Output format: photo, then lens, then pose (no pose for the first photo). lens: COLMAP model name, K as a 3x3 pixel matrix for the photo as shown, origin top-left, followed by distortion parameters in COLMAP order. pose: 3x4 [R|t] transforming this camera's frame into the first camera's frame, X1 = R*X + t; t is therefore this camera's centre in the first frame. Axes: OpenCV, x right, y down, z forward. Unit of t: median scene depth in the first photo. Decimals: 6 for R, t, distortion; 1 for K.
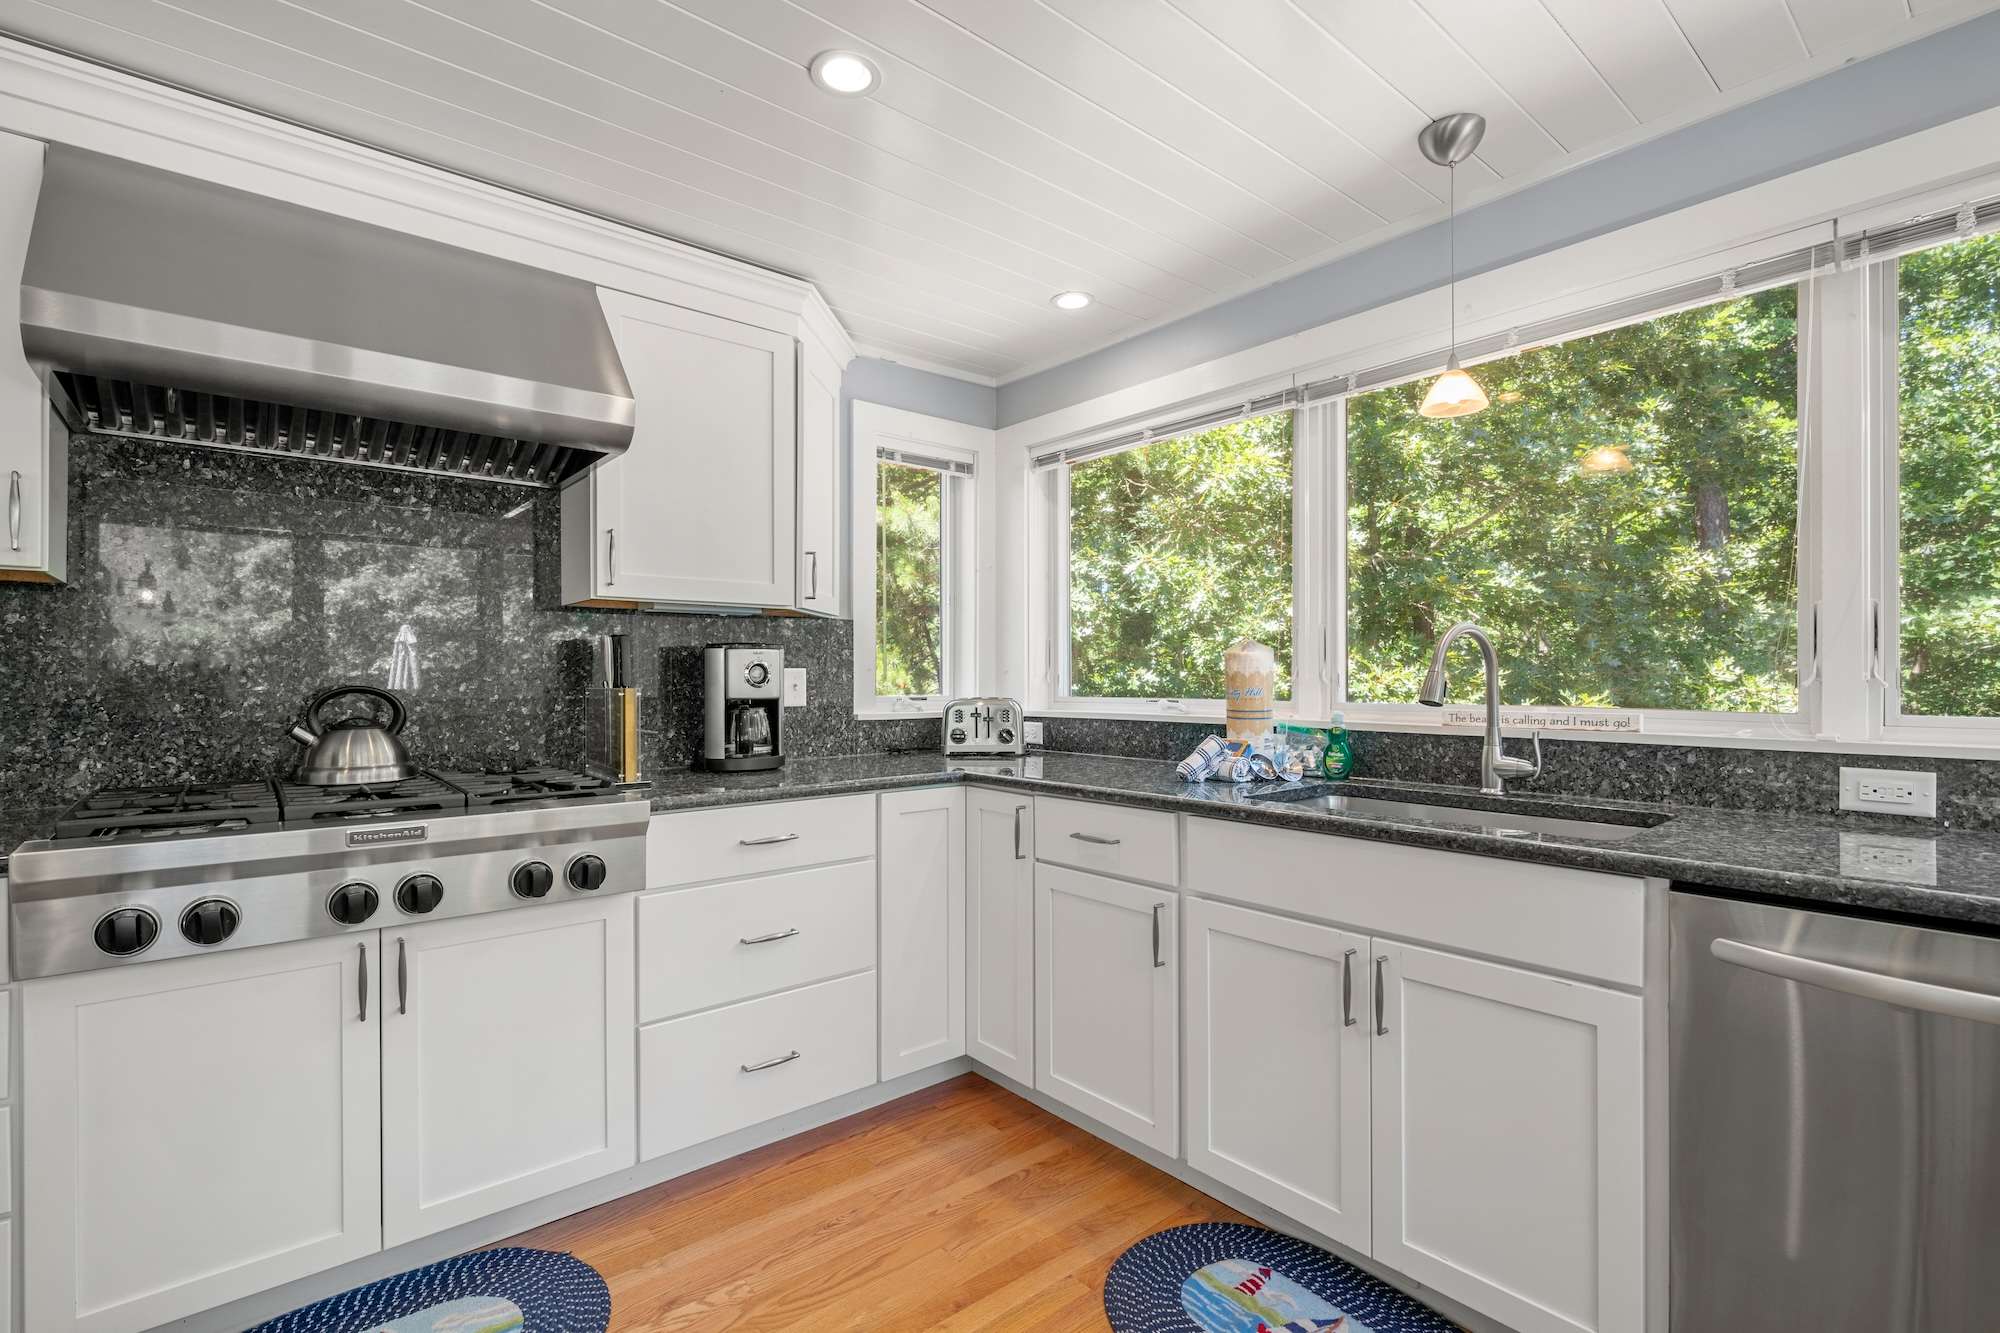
lens RADIAL K [[911.8, 0, 1000.0], [0, 911.8, 666.5], [0, 0, 1]] dist [-0.002539, -0.000231]
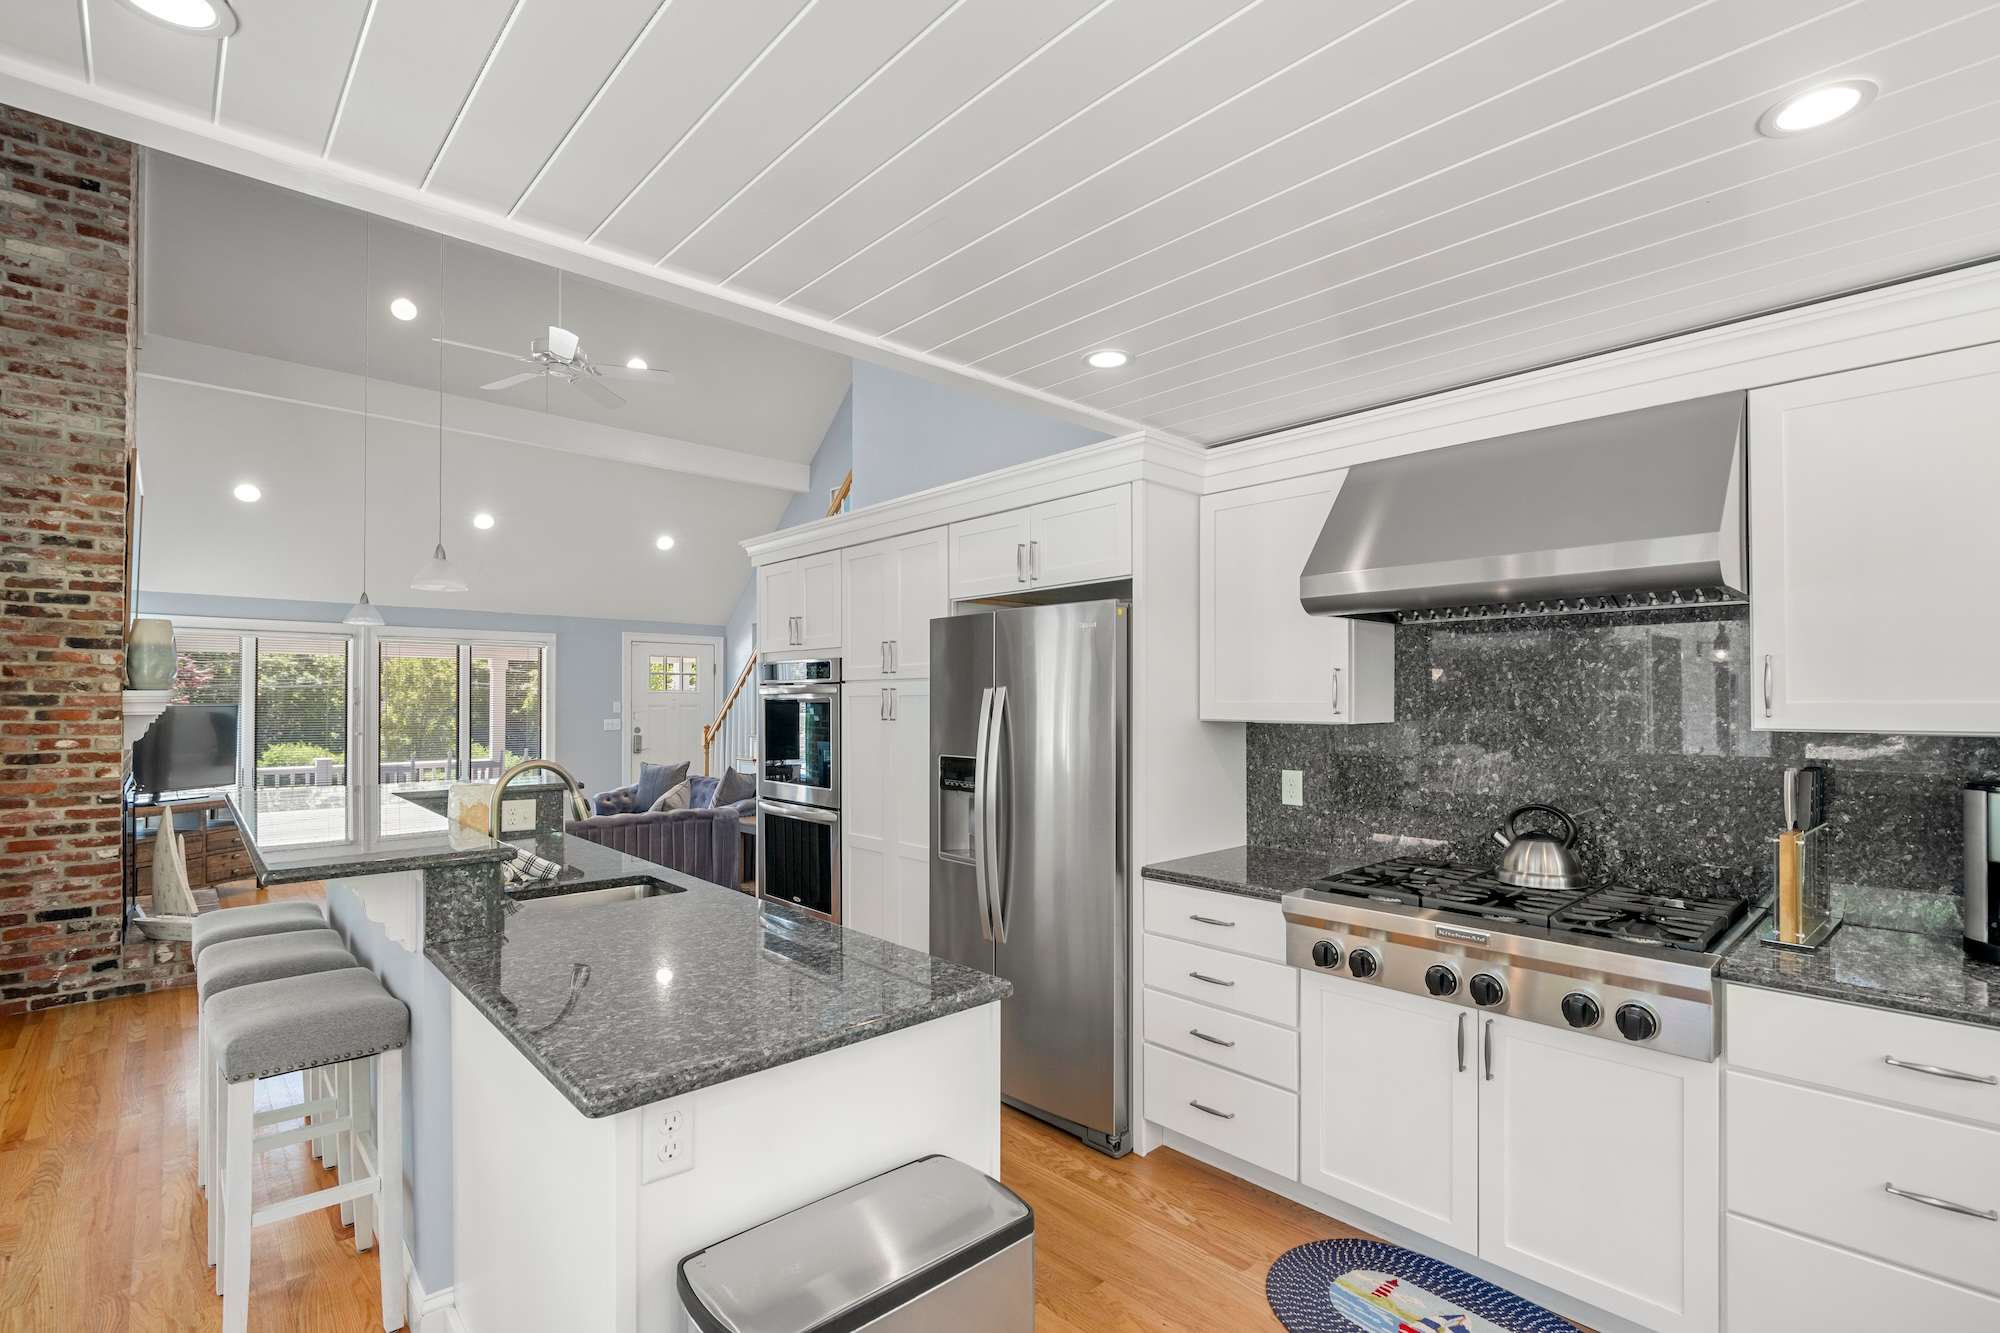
lens RADIAL K [[917.3, 0, 1000.0], [0, 917.3, 666.5], [0, 0, 1]] dist [-0.012091, -0.000392]
pose [[0.045778, -0.029592, -0.998513, 0.494554], [0.012790, 0.999497, -0.029035, -0.138181], [0.998870, -0.011442, 0.046133, 0.219882]]
